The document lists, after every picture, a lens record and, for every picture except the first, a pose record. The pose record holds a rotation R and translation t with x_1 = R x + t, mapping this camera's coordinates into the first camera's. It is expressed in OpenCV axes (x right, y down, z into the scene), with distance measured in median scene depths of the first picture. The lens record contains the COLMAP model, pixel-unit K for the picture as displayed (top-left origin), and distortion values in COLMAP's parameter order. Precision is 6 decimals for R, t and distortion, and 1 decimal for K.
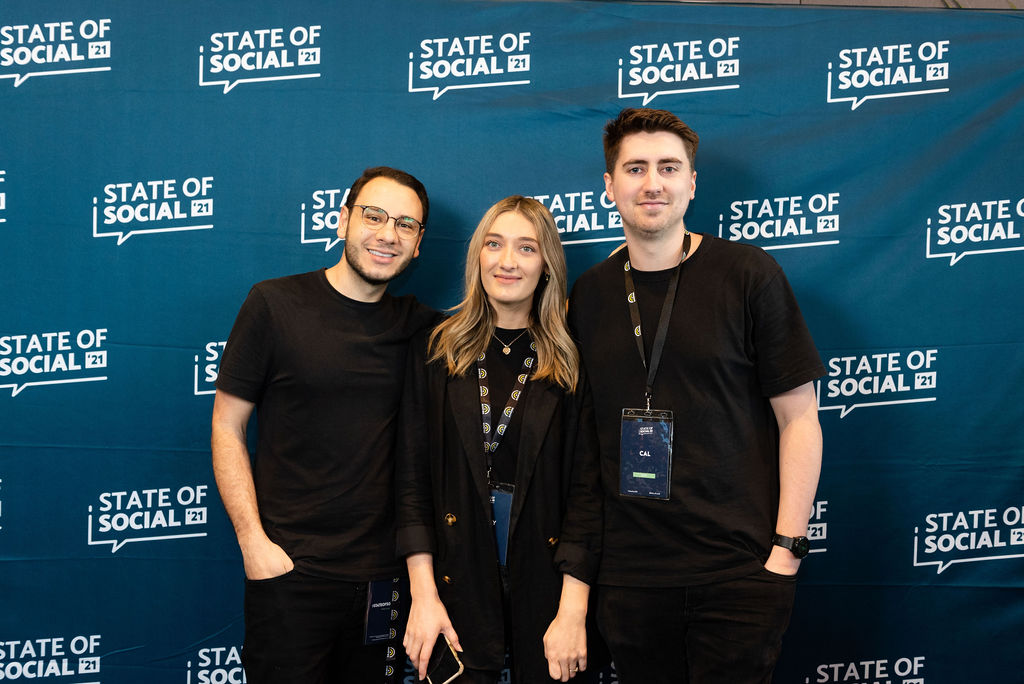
lens RADIAL K [[1610.5, 0, 511.3], [0, 1610.5, 336.1], [0, 0, 1]] dist [0.008491, 0.000000]
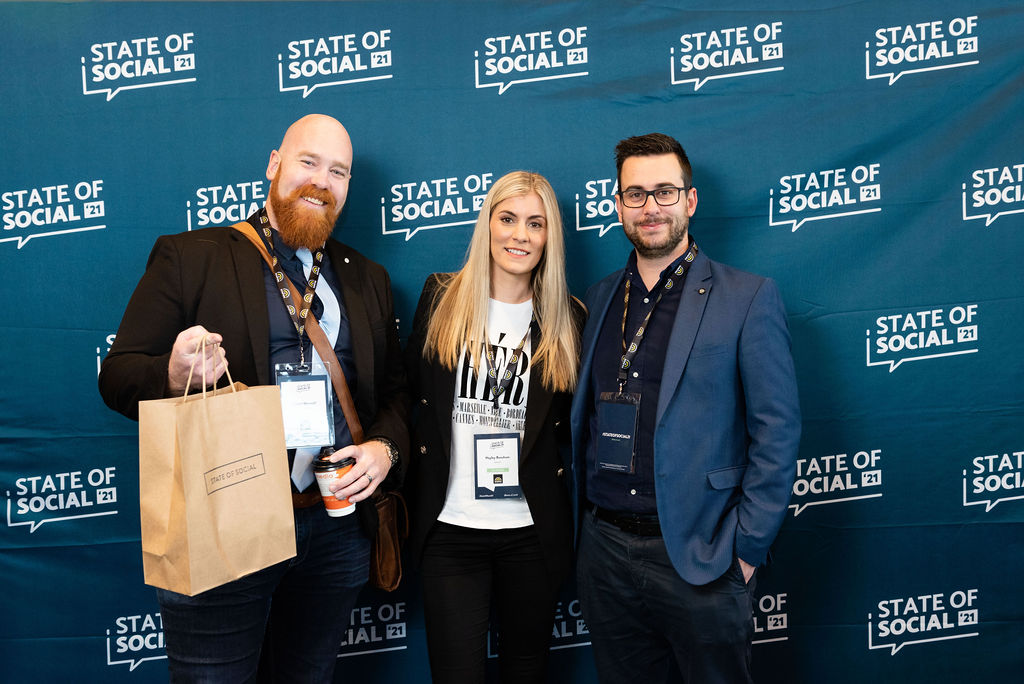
lens RADIAL K [[1068.9, 0, 503.0], [0, 1068.9, 344.8], [0, 0, 1]] dist [0.008883, 0.000000]
pose [[0.996785, -0.045927, -0.065648, -0.006678], [0.048007, 0.998382, 0.030469, -0.001885], [0.064142, -0.033523, 0.997378, 0.282481]]
